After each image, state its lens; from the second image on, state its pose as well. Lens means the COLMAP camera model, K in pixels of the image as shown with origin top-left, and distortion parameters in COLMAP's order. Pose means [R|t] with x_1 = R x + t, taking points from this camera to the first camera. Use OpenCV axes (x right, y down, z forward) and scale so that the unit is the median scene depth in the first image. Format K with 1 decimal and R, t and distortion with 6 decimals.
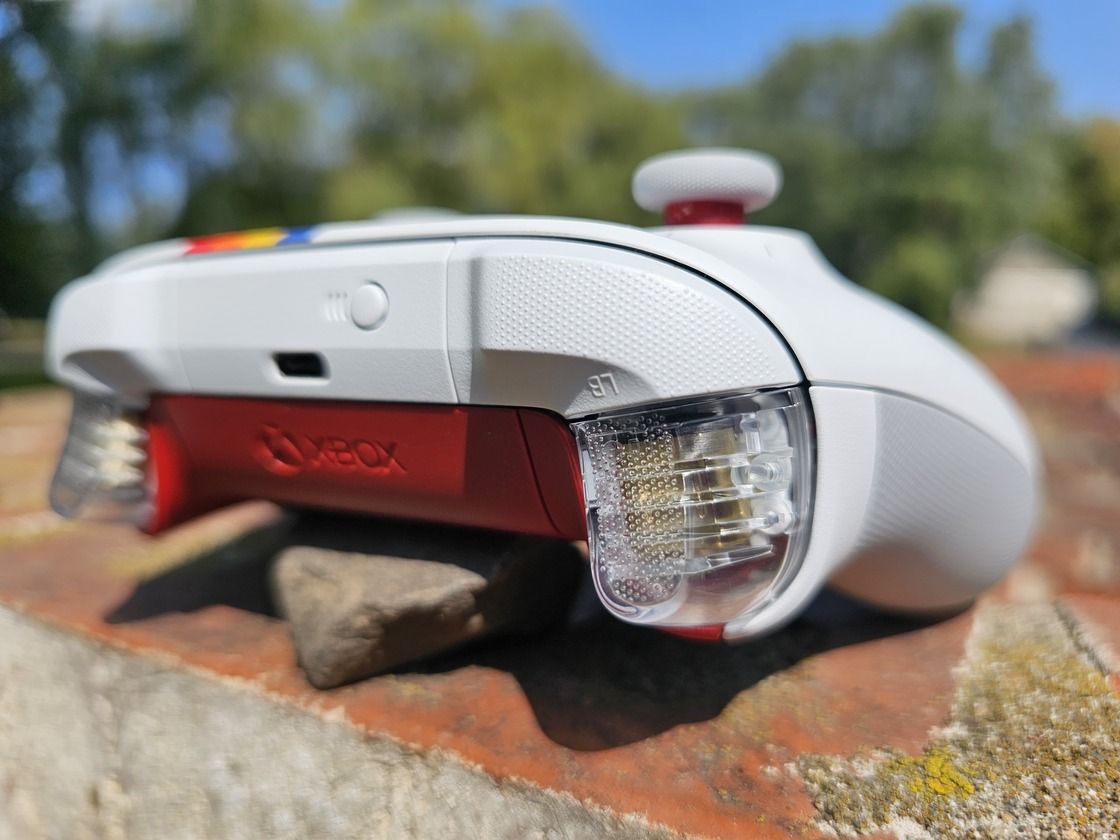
lens RADIAL K [[920.1, 0, 559.2], [0, 920.1, 420.4], [0, 0, 1]] dist [-0.071916, -0.004996]
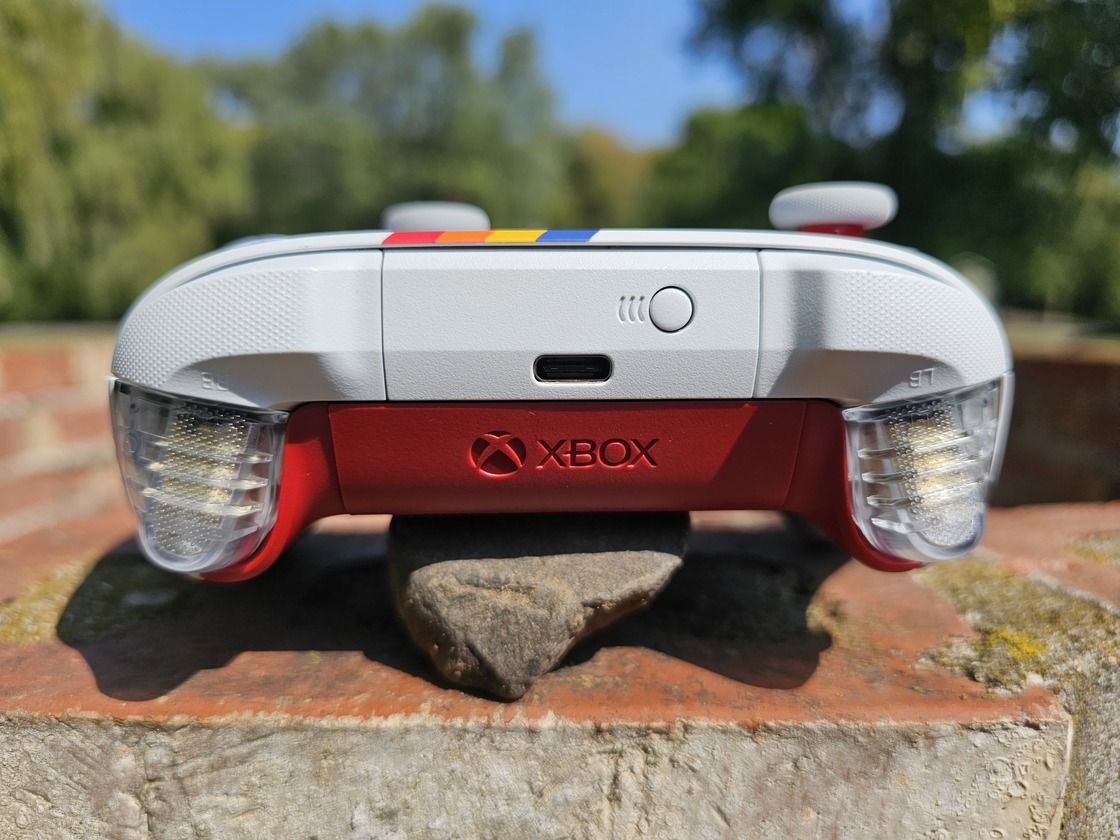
lens RADIAL K [[920.1, 0, 559.0], [0, 920.1, 419.3], [0, 0, 1]] dist [-0.071916, -0.004996]
pose [[0.834771, -0.063522, 0.546921, -0.859343], [0.052120, 0.997979, 0.036359, -0.042699], [-0.548125, -0.001846, 0.836394, 0.187712]]
